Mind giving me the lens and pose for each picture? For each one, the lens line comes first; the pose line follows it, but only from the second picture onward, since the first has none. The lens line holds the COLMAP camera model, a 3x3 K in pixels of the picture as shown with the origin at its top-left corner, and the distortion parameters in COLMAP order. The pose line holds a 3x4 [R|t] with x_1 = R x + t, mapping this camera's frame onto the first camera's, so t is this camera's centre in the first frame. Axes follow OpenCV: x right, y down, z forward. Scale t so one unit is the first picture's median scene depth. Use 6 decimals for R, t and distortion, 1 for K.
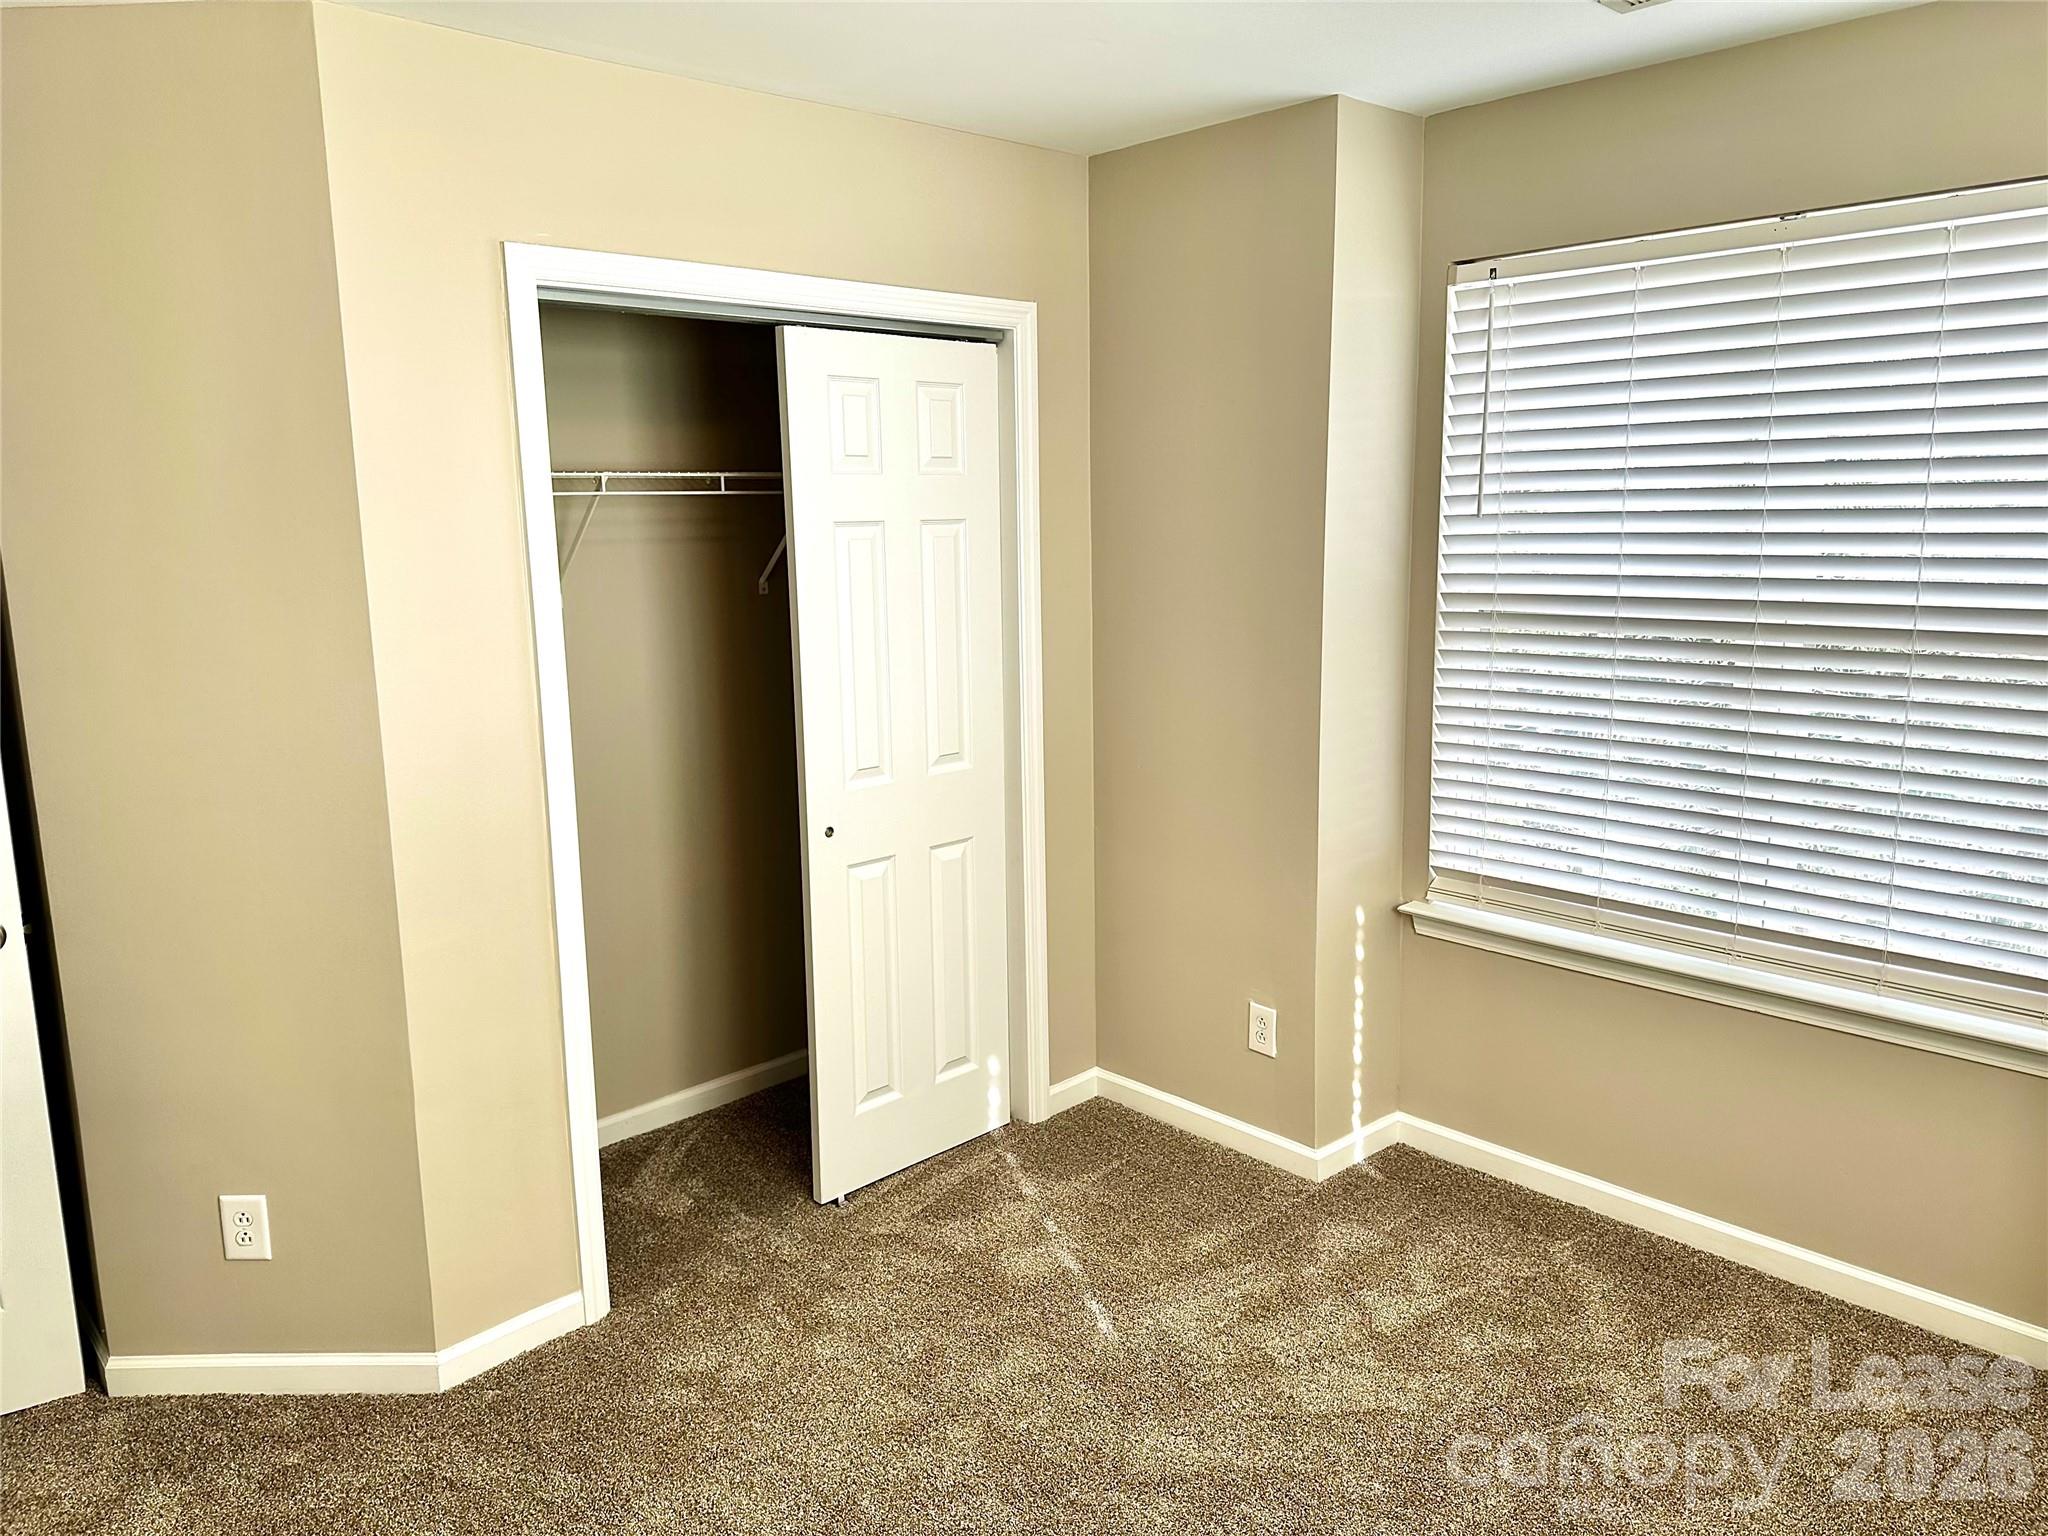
lens RADIAL K [[1430.1, 0, 1014.7], [0, 1430.1, 751.9], [0, 0, 1]] dist [0.091769, -0.118755]
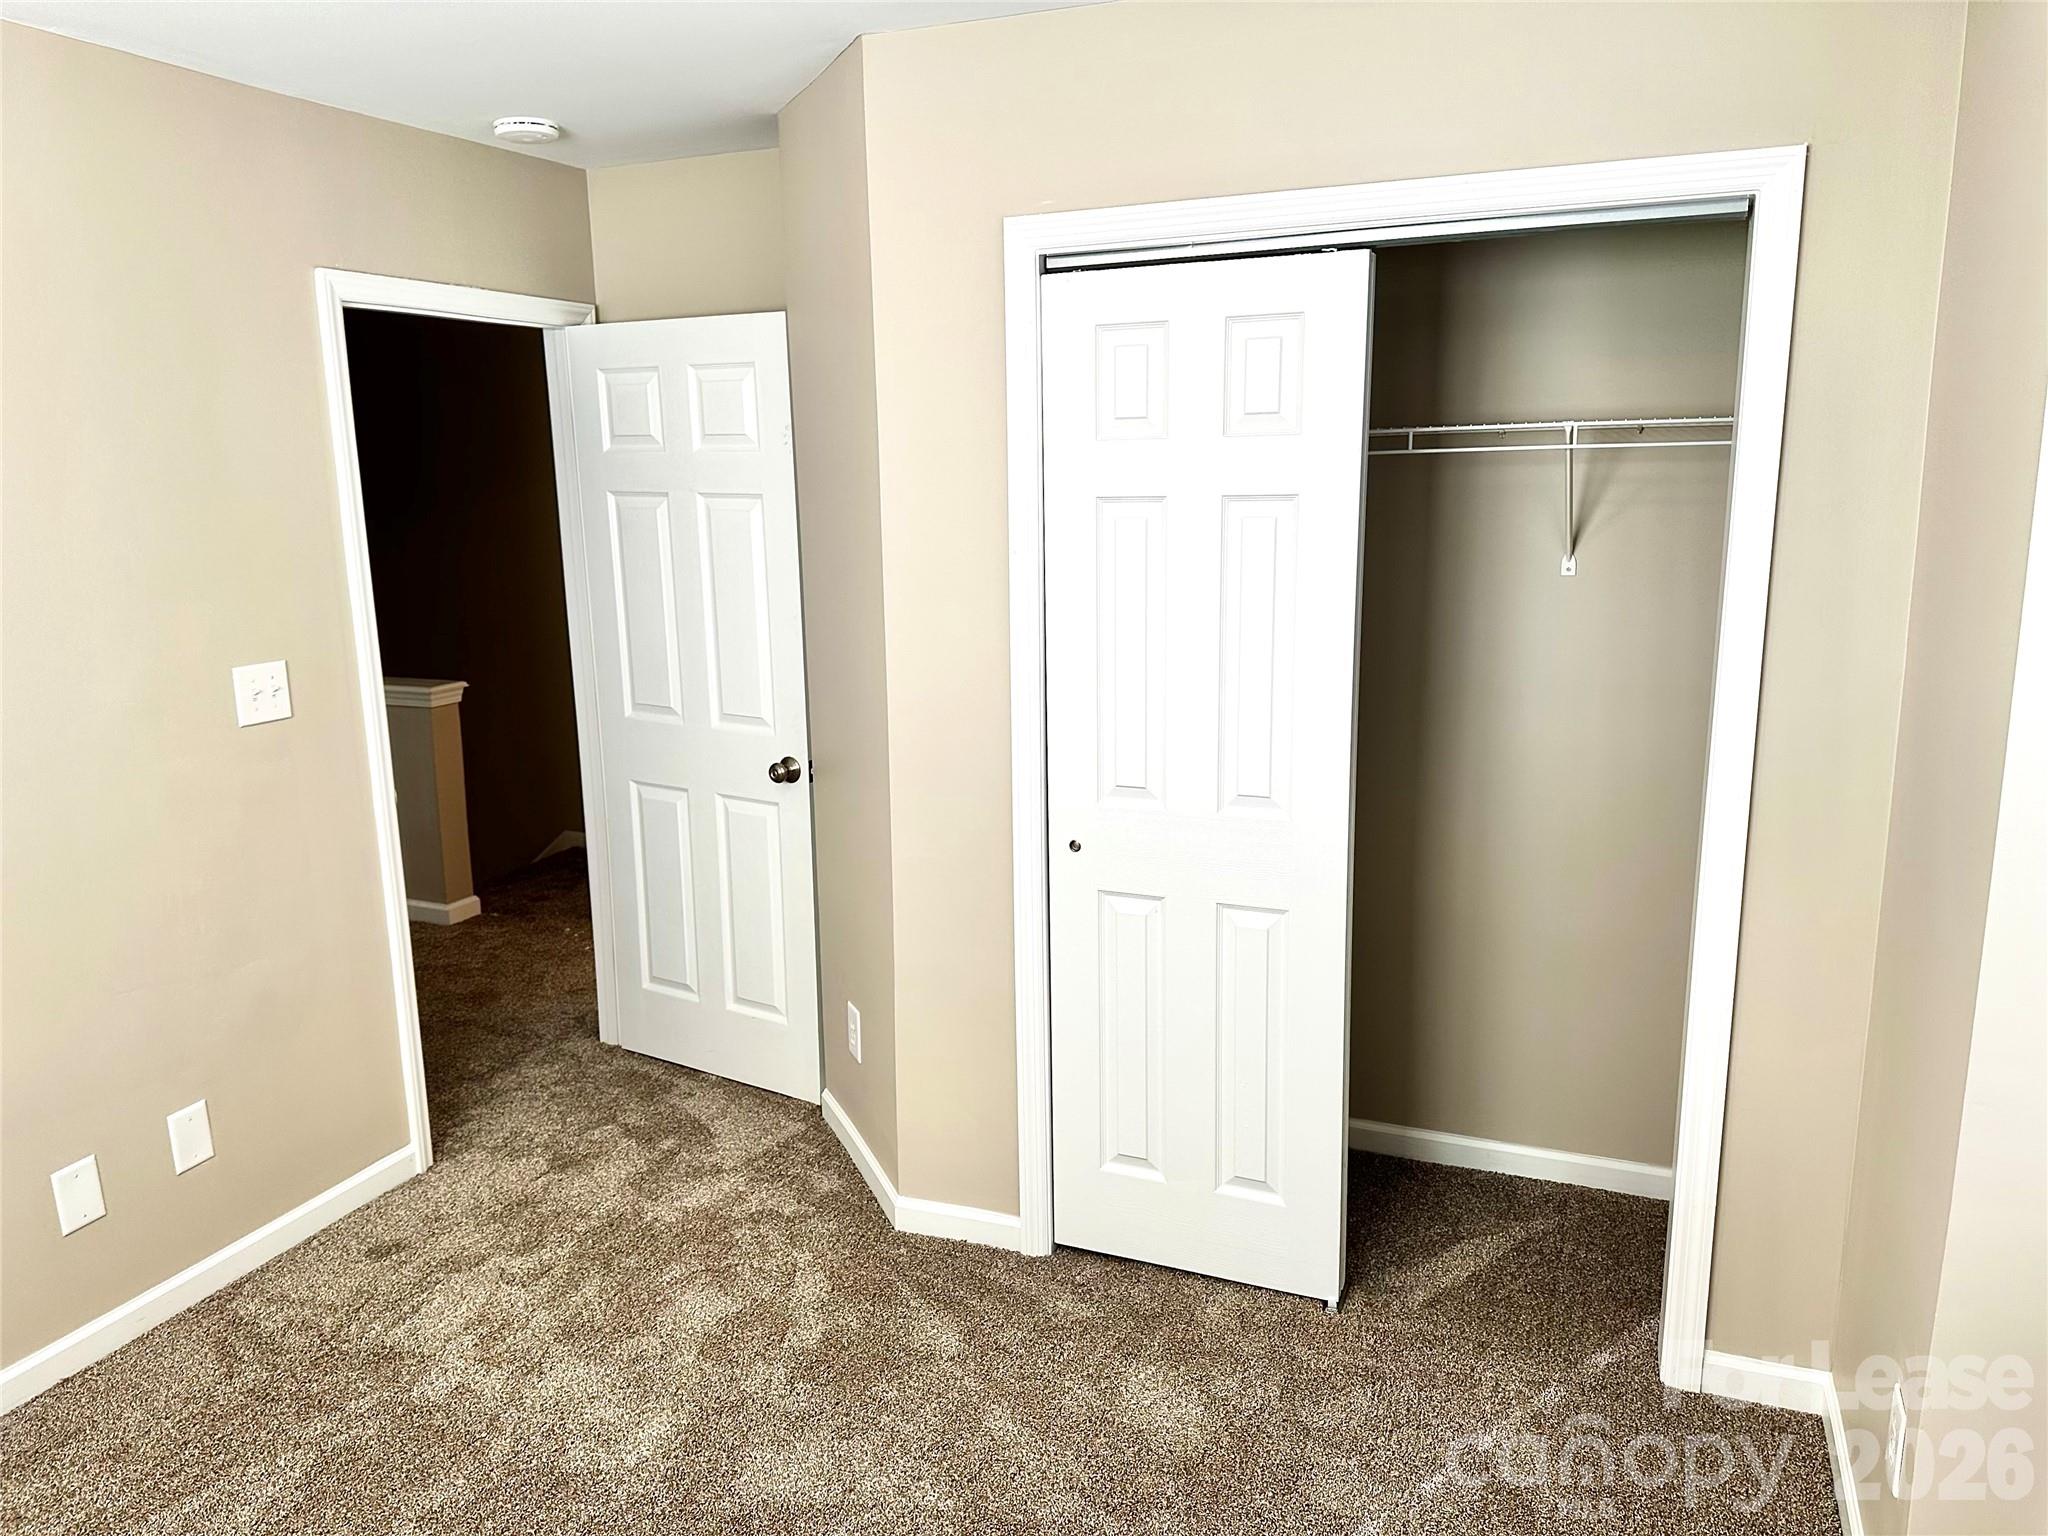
lens RADIAL K [[1430.1, 0, 1024.9], [0, 1430.1, 750.8], [0, 0, 1]] dist [0.091769, -0.118755]
pose [[0.397221, 0.185258, -0.898830, 0.509451], [-0.145210, 0.979762, 0.137766, -0.095019], [0.906162, 0.075796, 0.416084, 0.469575]]
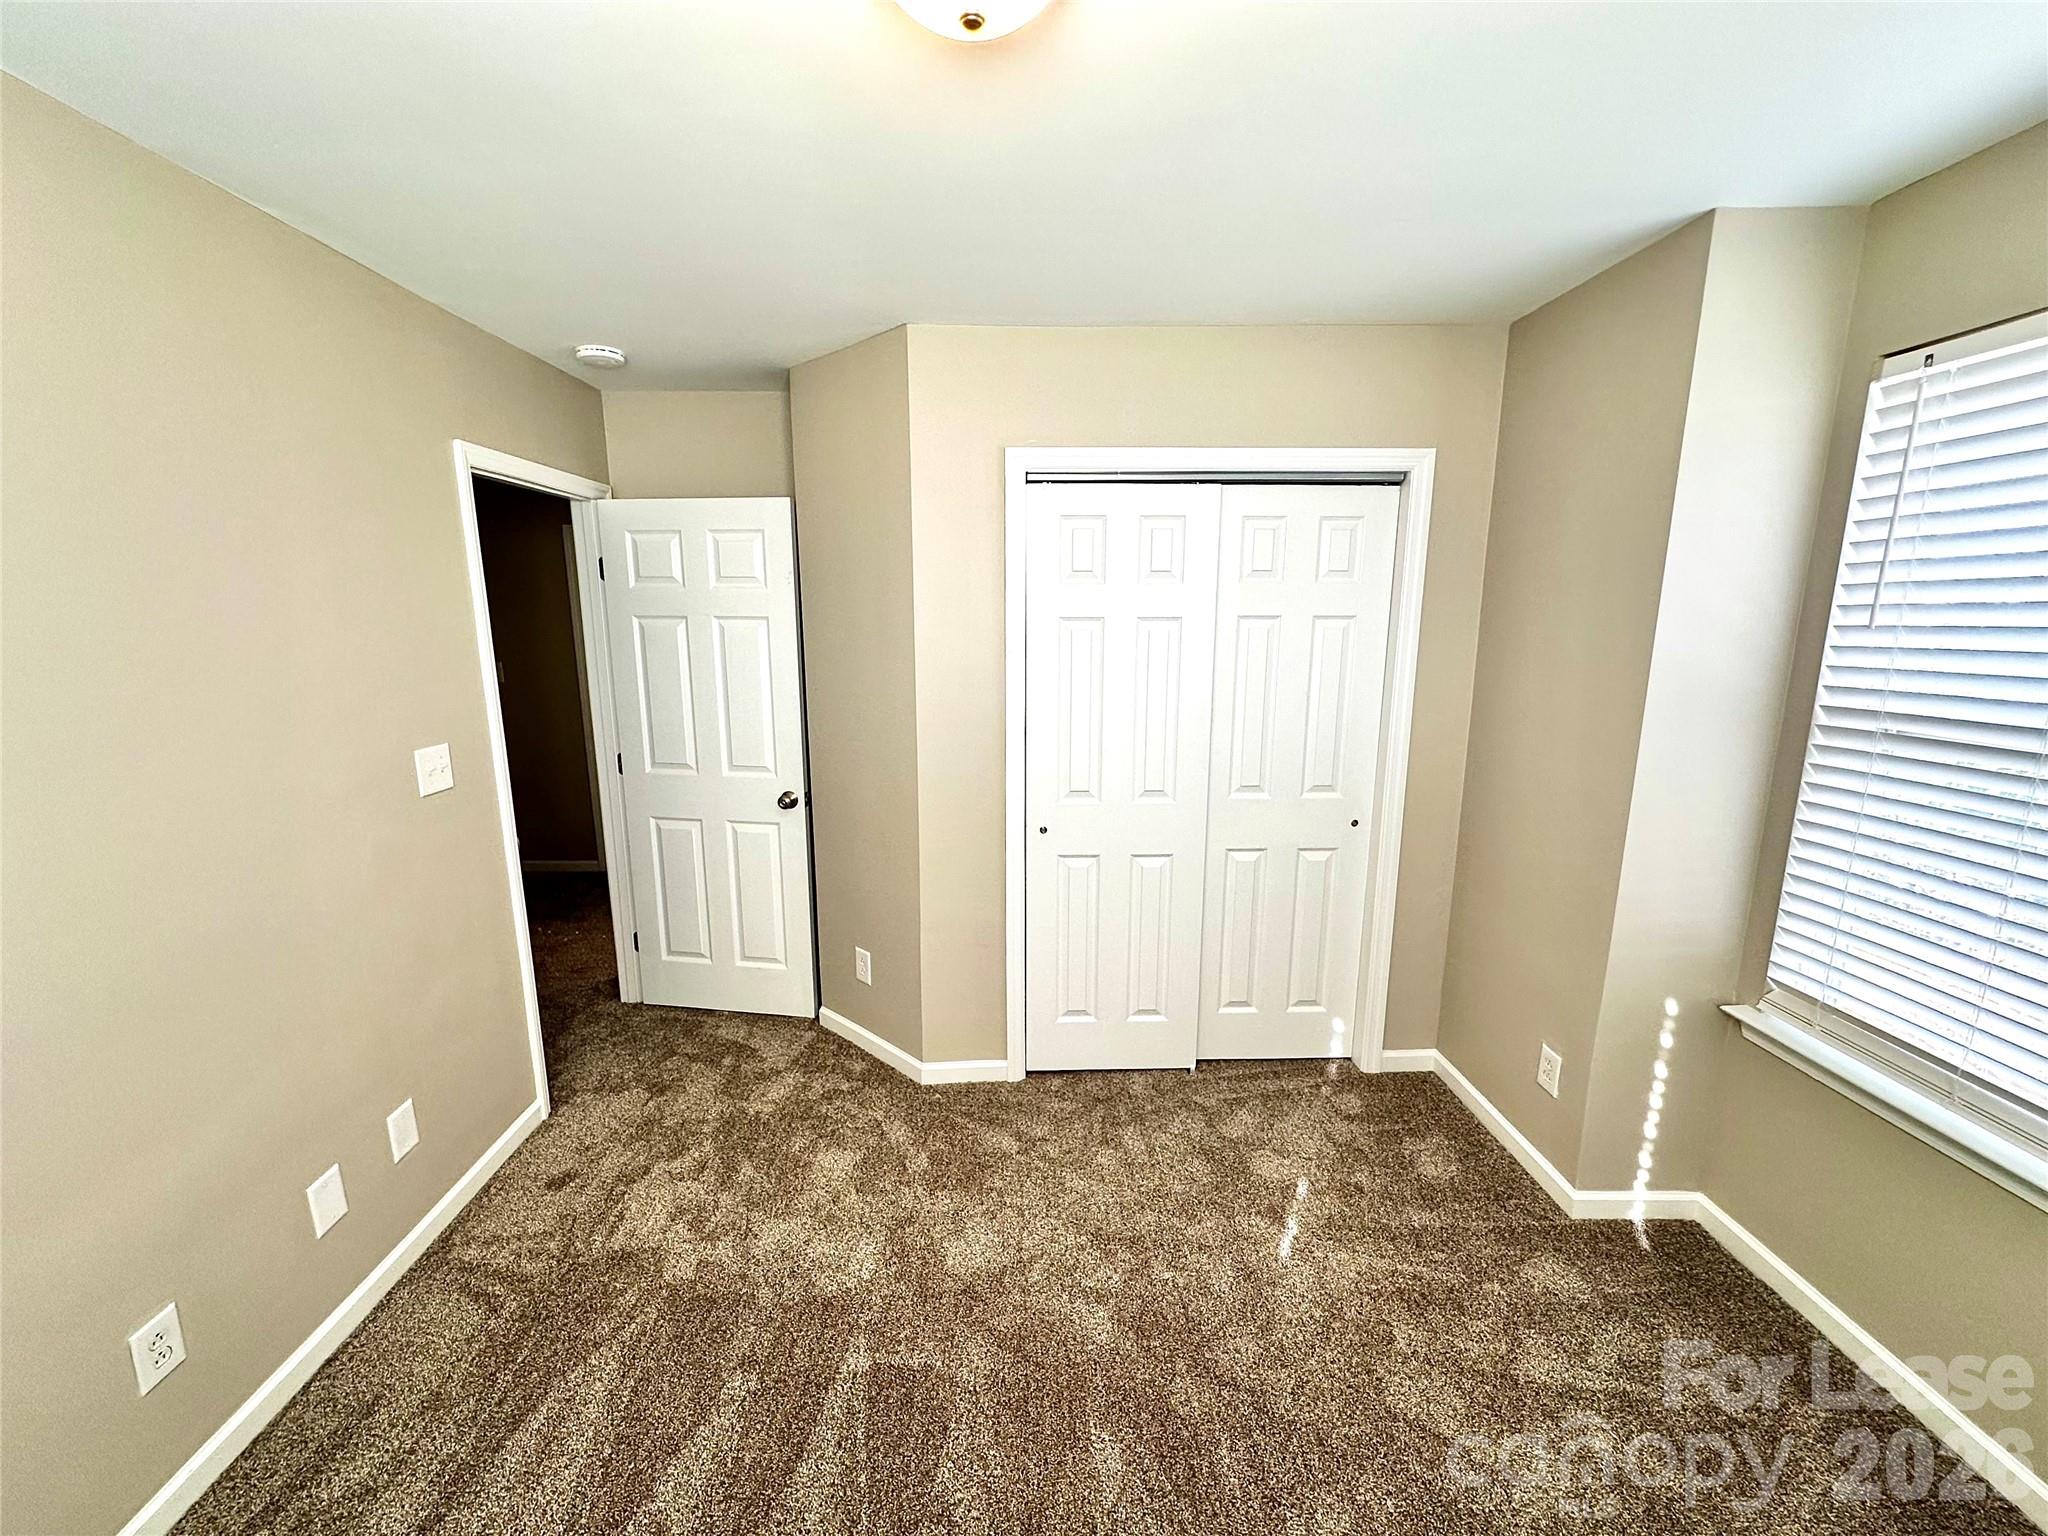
lens RADIAL K [[815.6, 0, 1018.2], [0, 815.6, 765.4], [0, 0, 1]] dist [-0.001687, 0.000450]
pose [[0.738711, 0.140195, -0.659281, 0.264111], [-0.123872, 0.989707, 0.071664, -0.042894], [0.662542, 0.028727, 0.748474, 0.235573]]
